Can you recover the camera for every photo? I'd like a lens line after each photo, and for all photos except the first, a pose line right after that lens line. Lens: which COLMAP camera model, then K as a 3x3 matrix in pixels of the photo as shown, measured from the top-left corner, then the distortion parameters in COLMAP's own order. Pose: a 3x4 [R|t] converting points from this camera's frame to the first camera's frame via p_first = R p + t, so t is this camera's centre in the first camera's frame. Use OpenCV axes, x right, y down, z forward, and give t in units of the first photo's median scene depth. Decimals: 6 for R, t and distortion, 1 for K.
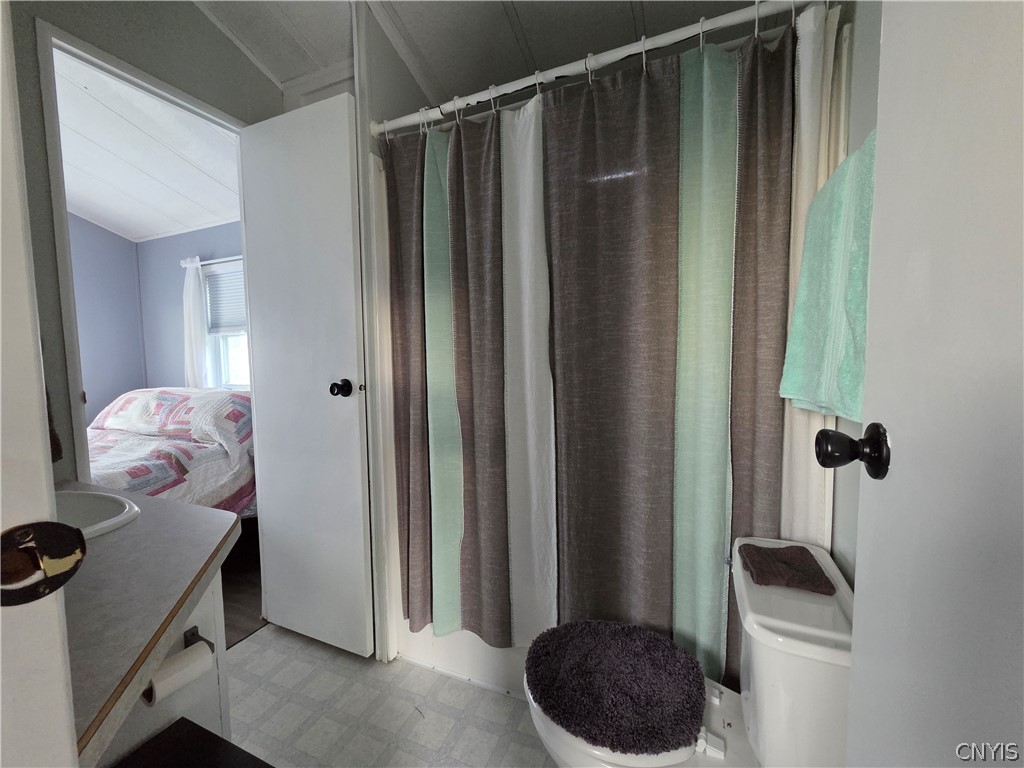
lens RADIAL K [[417.4, 0, 512.7], [0, 417.4, 386.0], [0, 0, 1]] dist [0.000940, 0.000142]
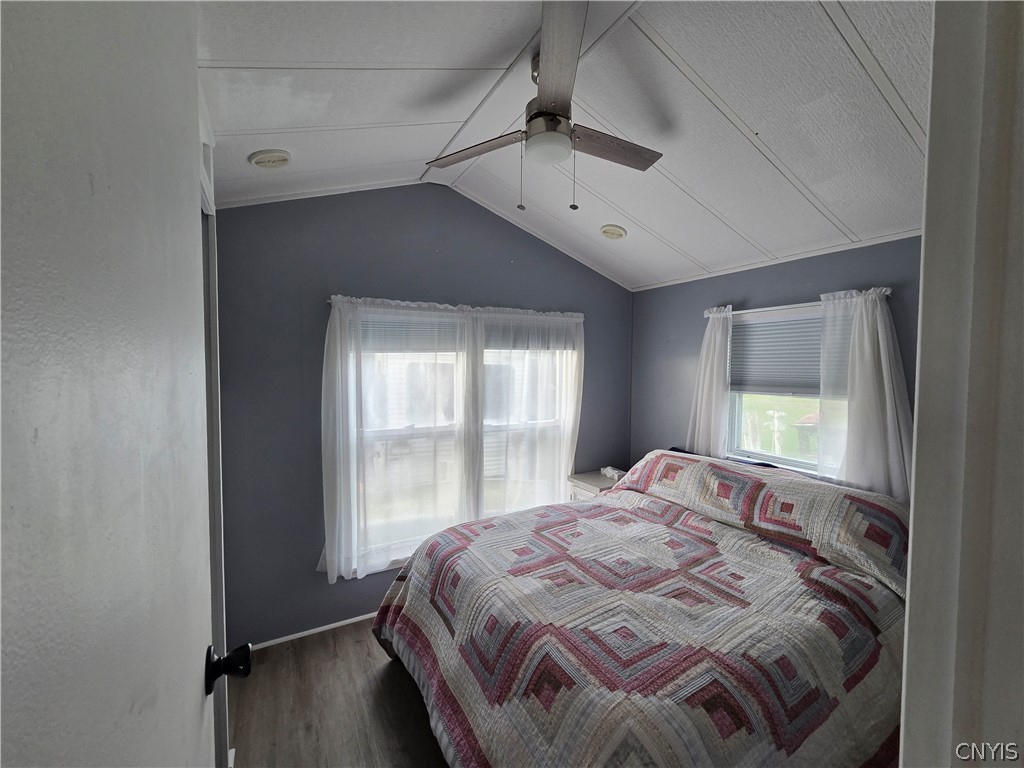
lens RADIAL K [[417.4, 0, 514.5], [0, 417.4, 385.6], [0, 0, 1]] dist [0.000940, 0.000142]
pose [[0.792428, 0.051768, -0.607765, -0.668839], [-0.065343, 0.997863, -0.000201, -0.130810], [0.606456, 0.039872, 0.794117, 0.039114]]
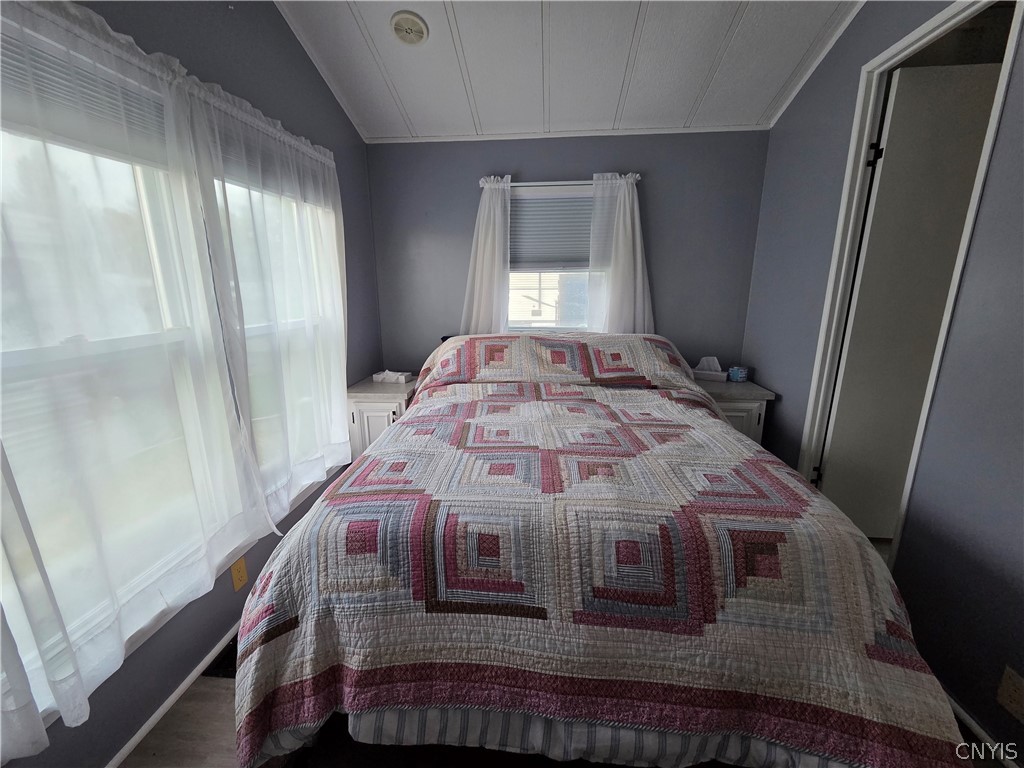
lens RADIAL K [[417.4, 0, 510.7], [0, 417.4, 384.2], [0, 0, 1]] dist [0.000940, 0.000142]
pose [[0.950809, -0.059245, 0.304059, -1.210196], [0.011709, 0.987713, 0.155840, -0.028578], [-0.309556, -0.144614, 0.939820, 0.165285]]
